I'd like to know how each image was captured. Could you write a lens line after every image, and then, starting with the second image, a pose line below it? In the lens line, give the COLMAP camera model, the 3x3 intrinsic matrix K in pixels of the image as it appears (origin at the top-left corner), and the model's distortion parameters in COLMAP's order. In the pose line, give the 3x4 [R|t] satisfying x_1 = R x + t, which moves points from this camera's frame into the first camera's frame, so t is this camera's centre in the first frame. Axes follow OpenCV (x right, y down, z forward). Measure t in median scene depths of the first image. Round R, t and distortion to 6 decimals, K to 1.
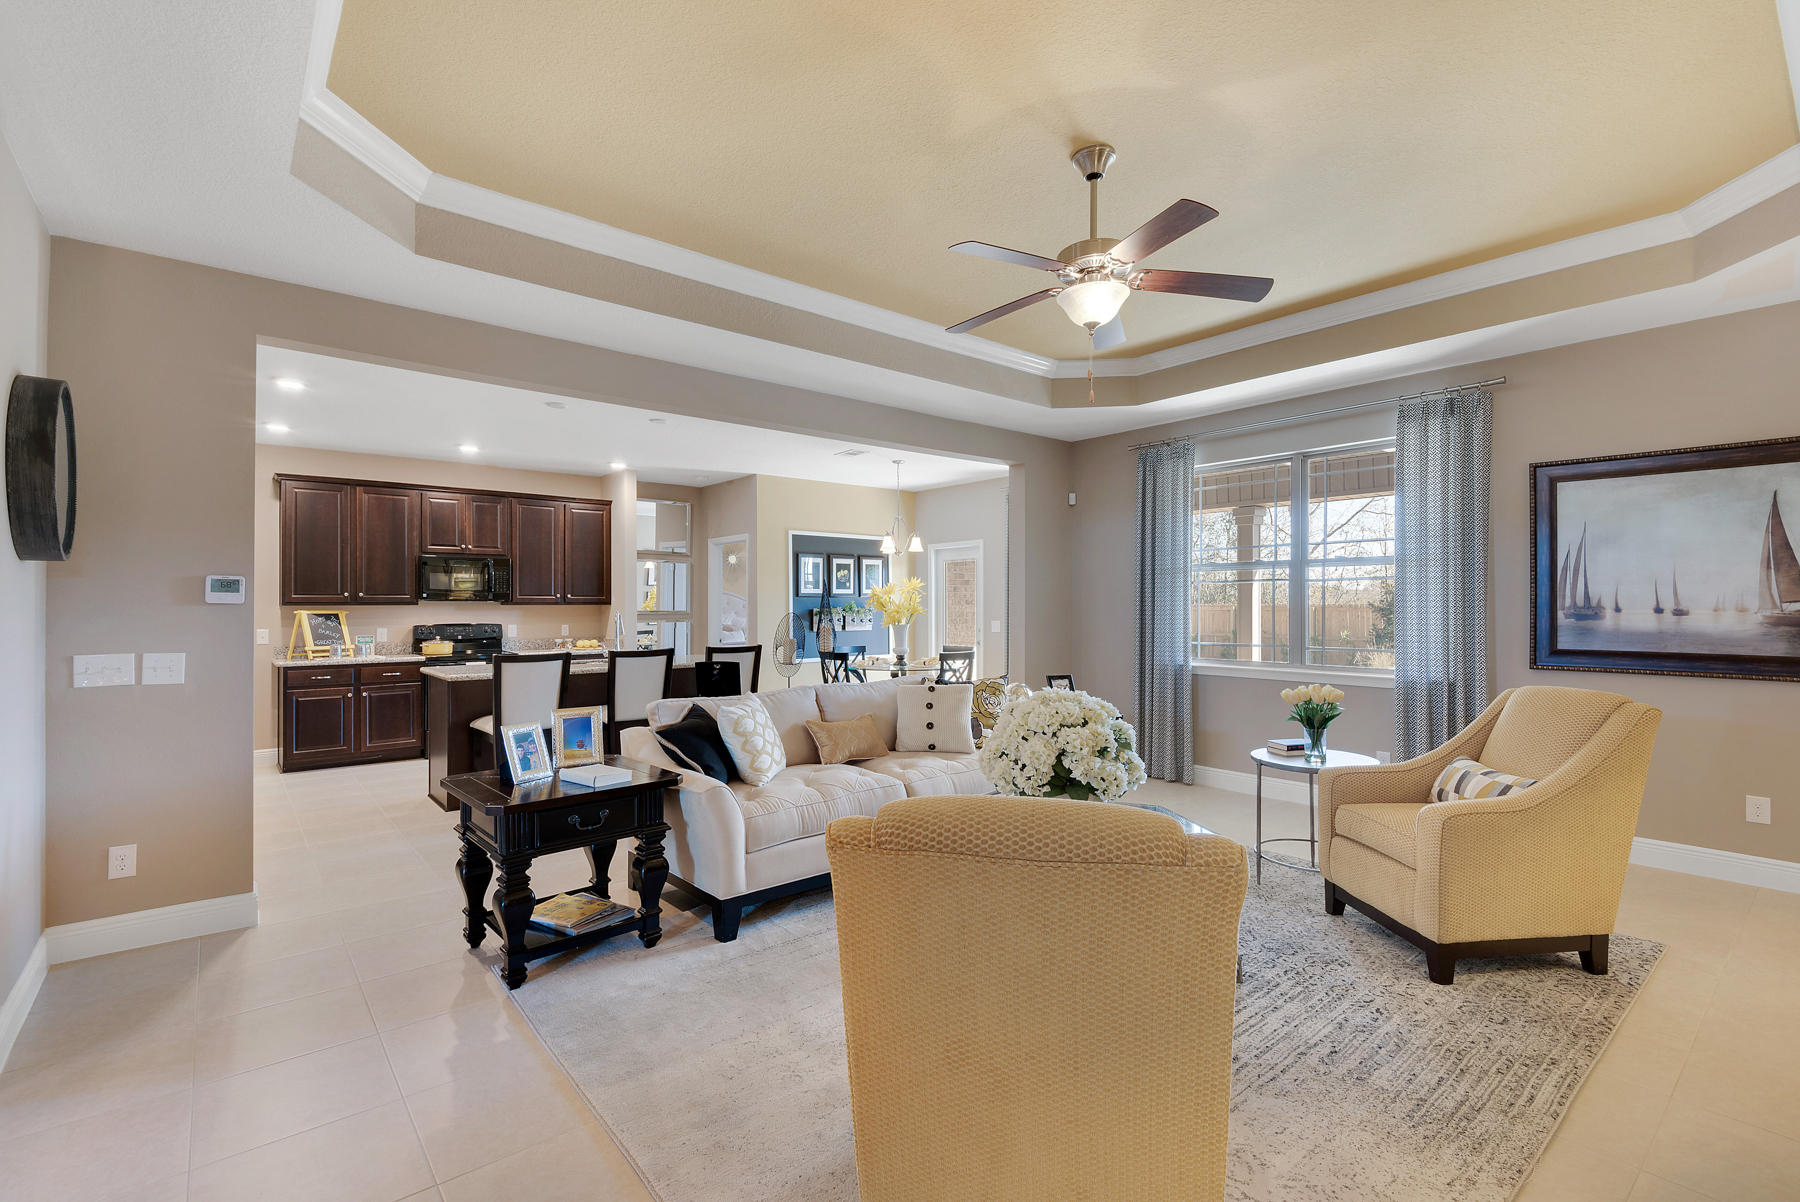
lens RADIAL K [[811.7, 0, 900.6], [0, 811.7, 605.8], [0, 0, 1]] dist [0.013040, -0.006306]
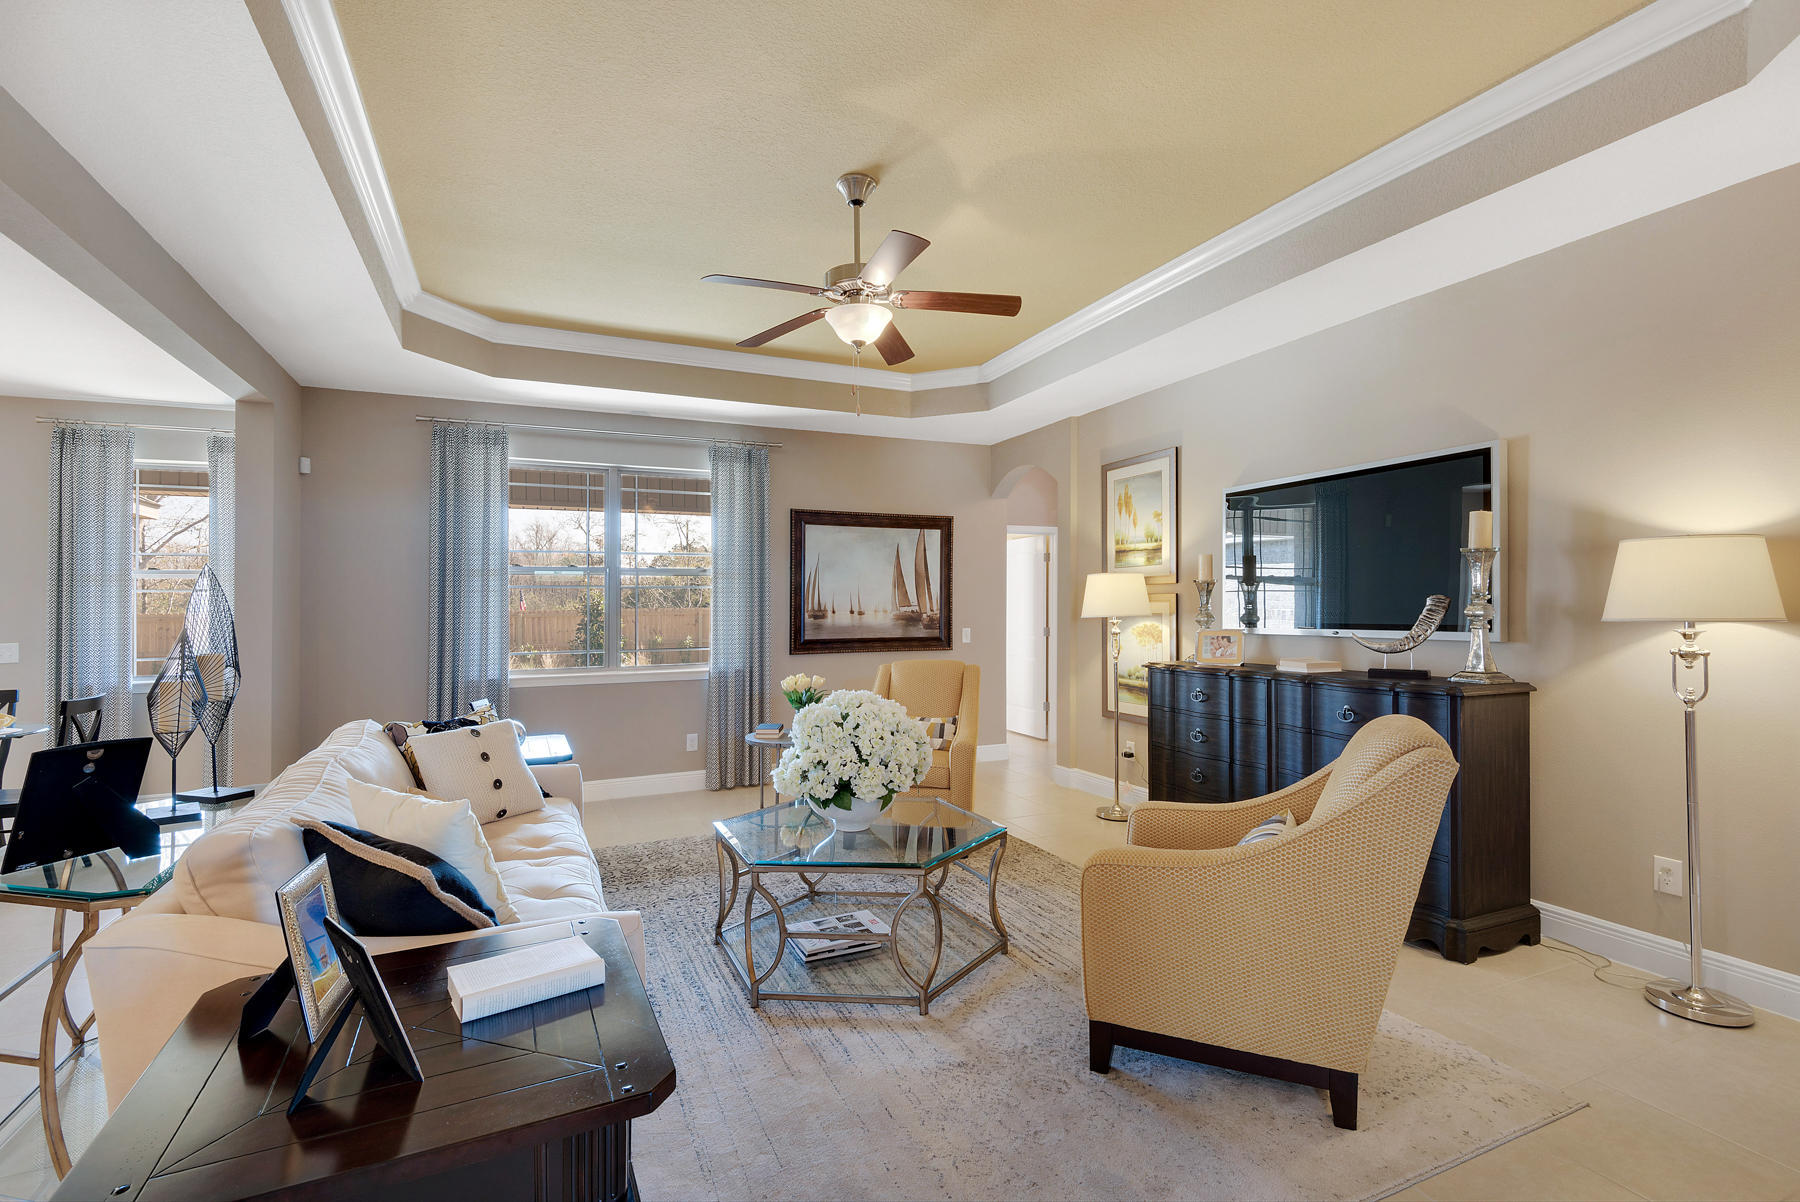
lens RADIAL K [[811.7, 0, 881.5], [0, 811.7, 594.5], [0, 0, 1]] dist [0.013040, -0.006306]
pose [[0.278615, 0.014621, 0.960292, -0.280095], [0.004719, 0.999851, -0.016593, -0.001259], [-0.960391, 0.009155, 0.278504, 0.248696]]
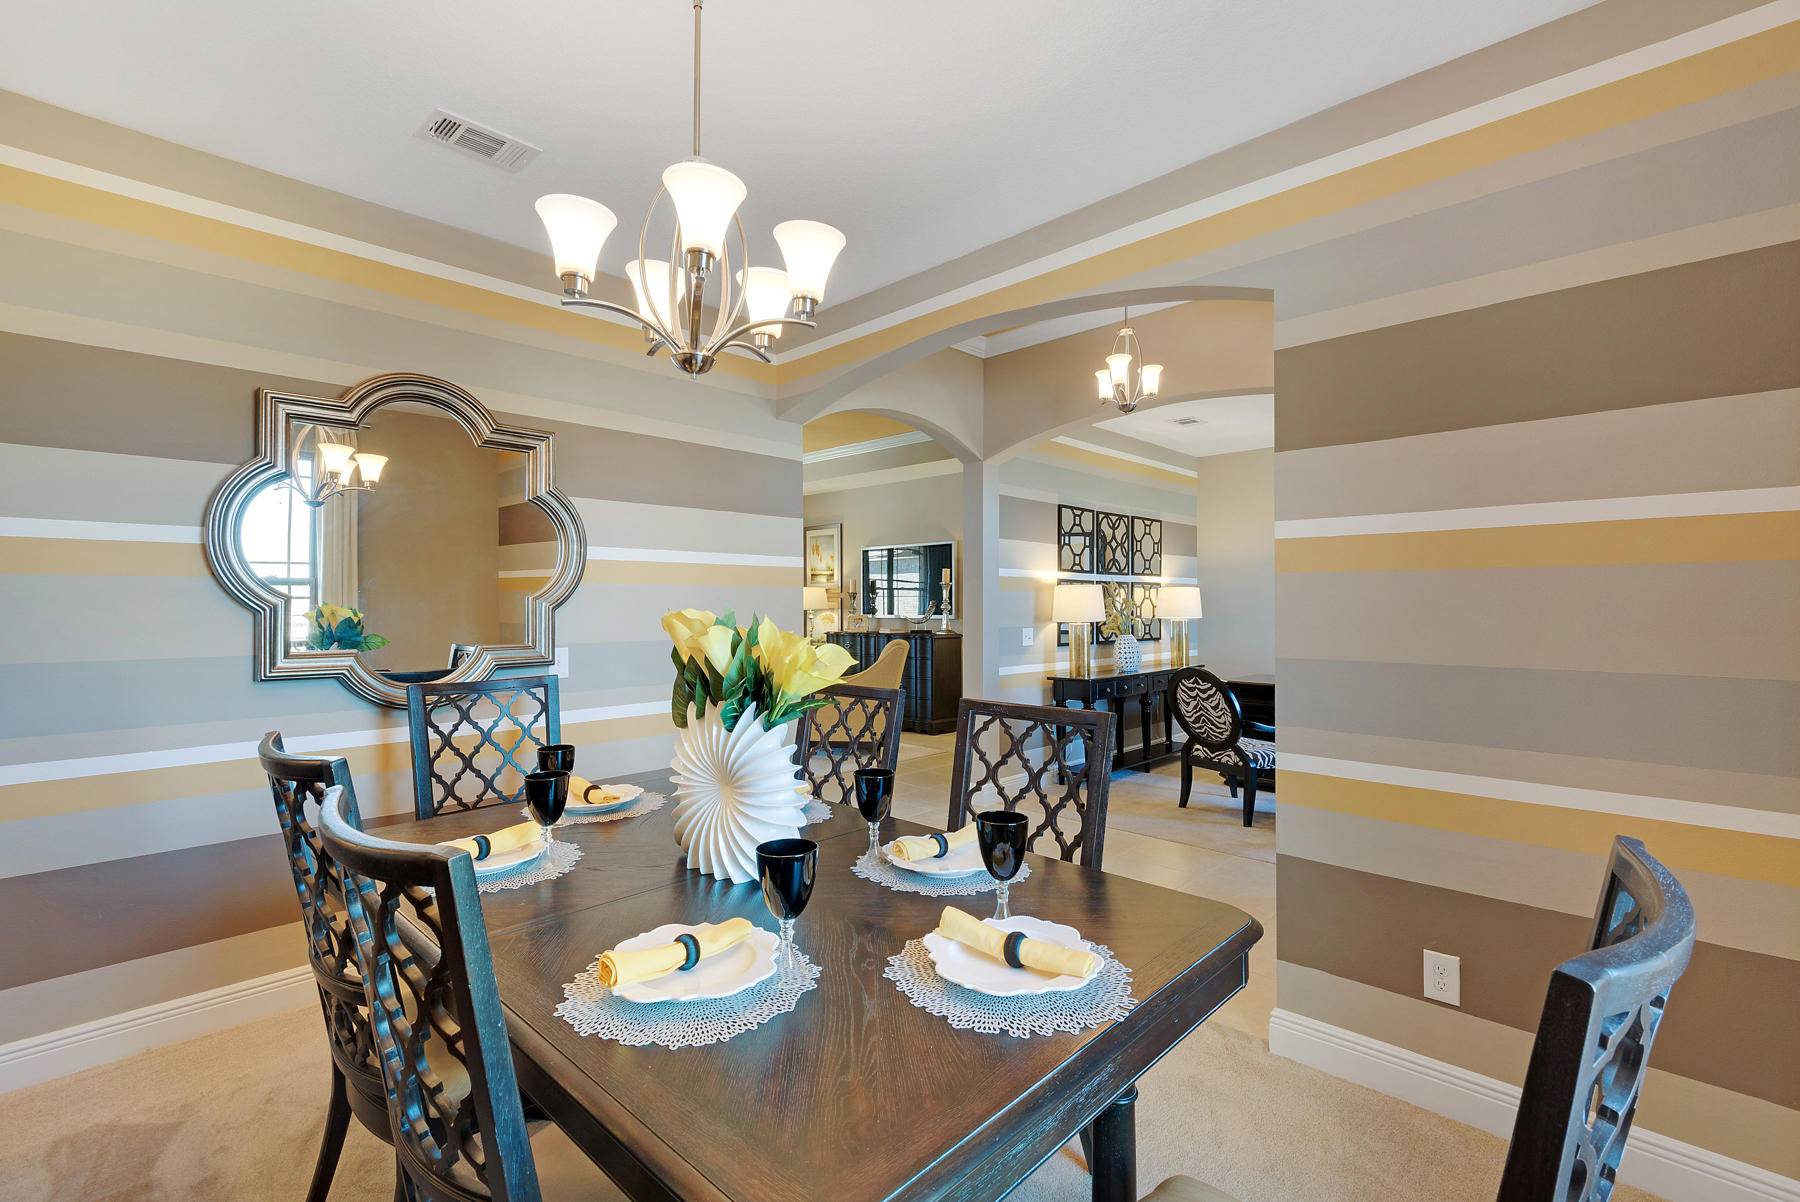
lens RADIAL K [[811.7, 0, 896.2], [0, 811.7, 601.5], [0, 0, 1]] dist [0.013040, -0.006306]
pose [[-0.105067, 0.005066, 0.994452, -0.836871], [-0.003092, 0.999981, -0.005421, 0.000703], [-0.994460, -0.003645, -0.105049, 0.250728]]
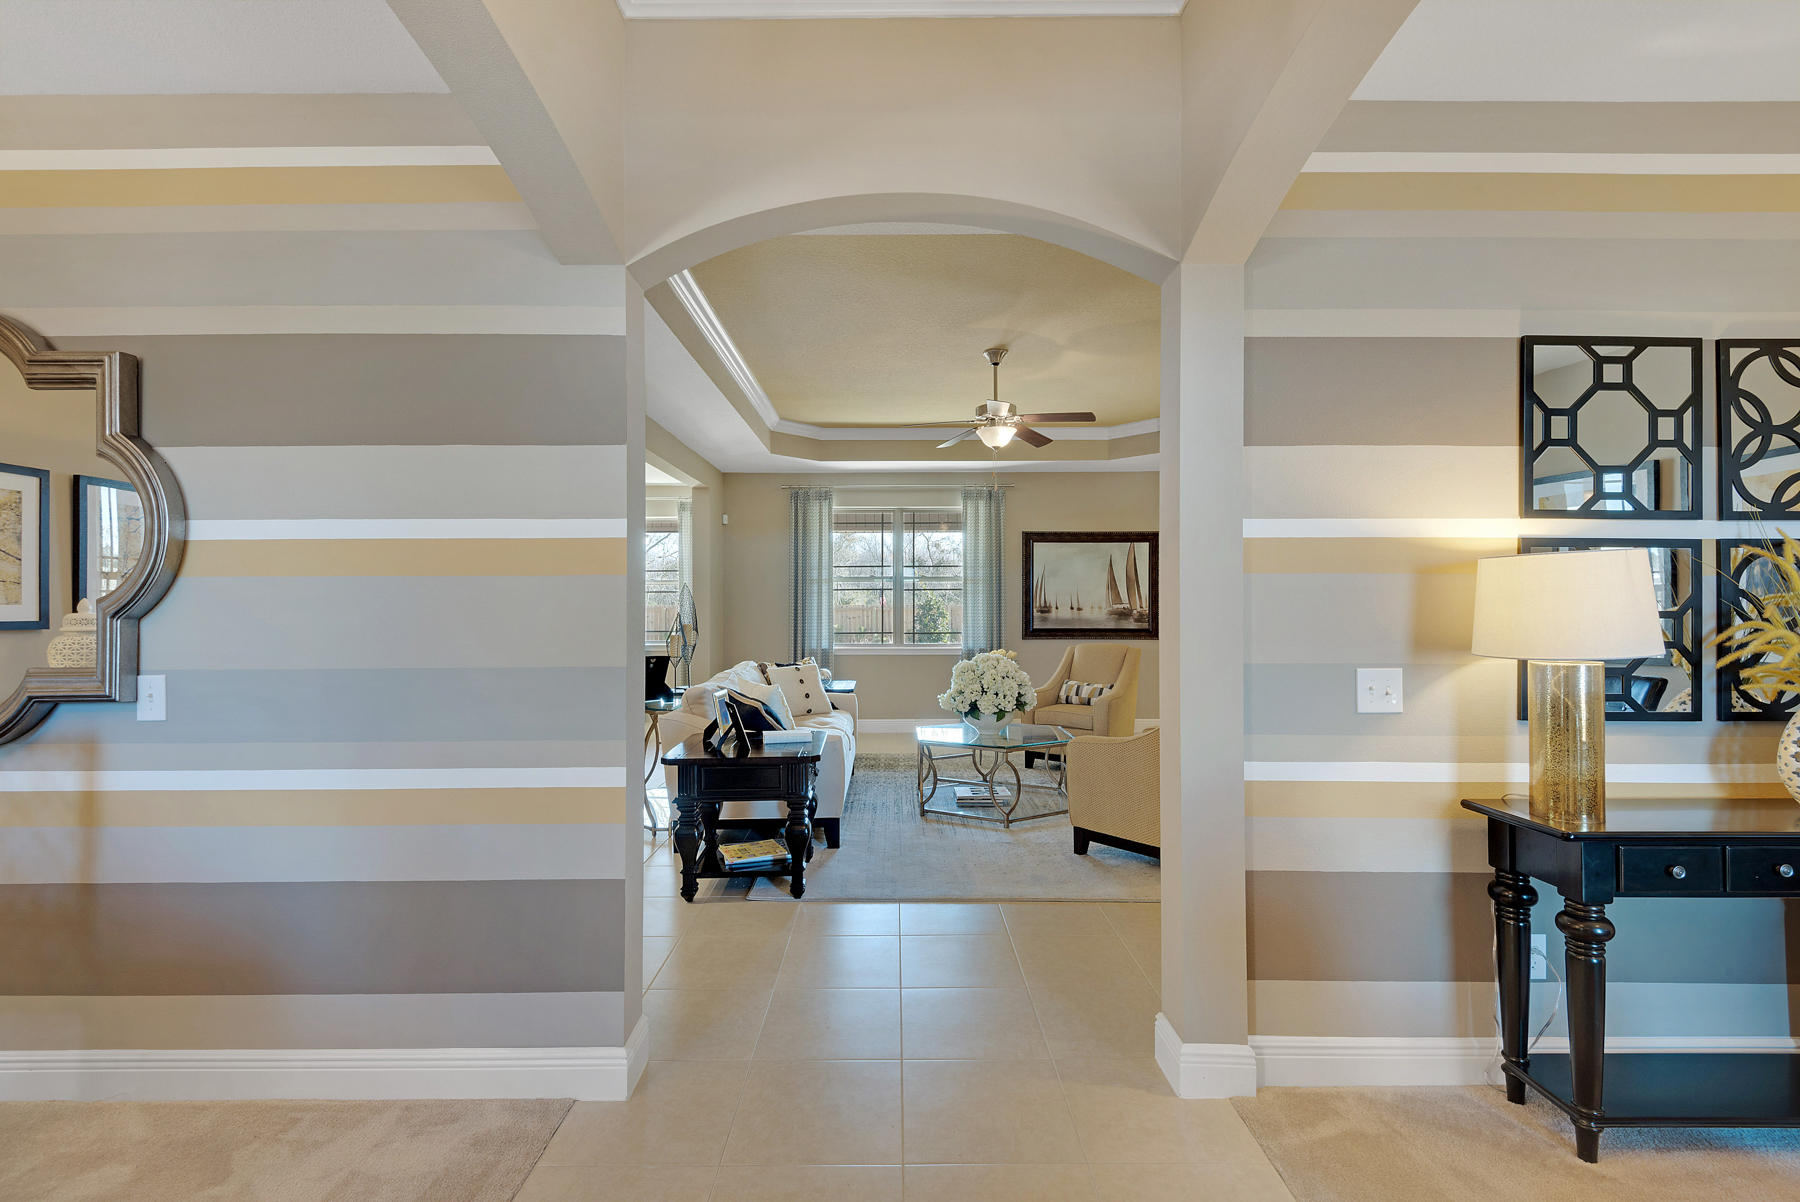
lens RADIAL K [[811.7, 0, 897.7], [0, 811.7, 601.3], [0, 0, 1]] dist [0.013040, -0.006306]
pose [[0.639121, 0.003851, 0.769097, -0.463369], [-0.000949, 0.999991, -0.004219, -0.001584], [-0.769106, 0.001966, 0.639118, 0.010348]]
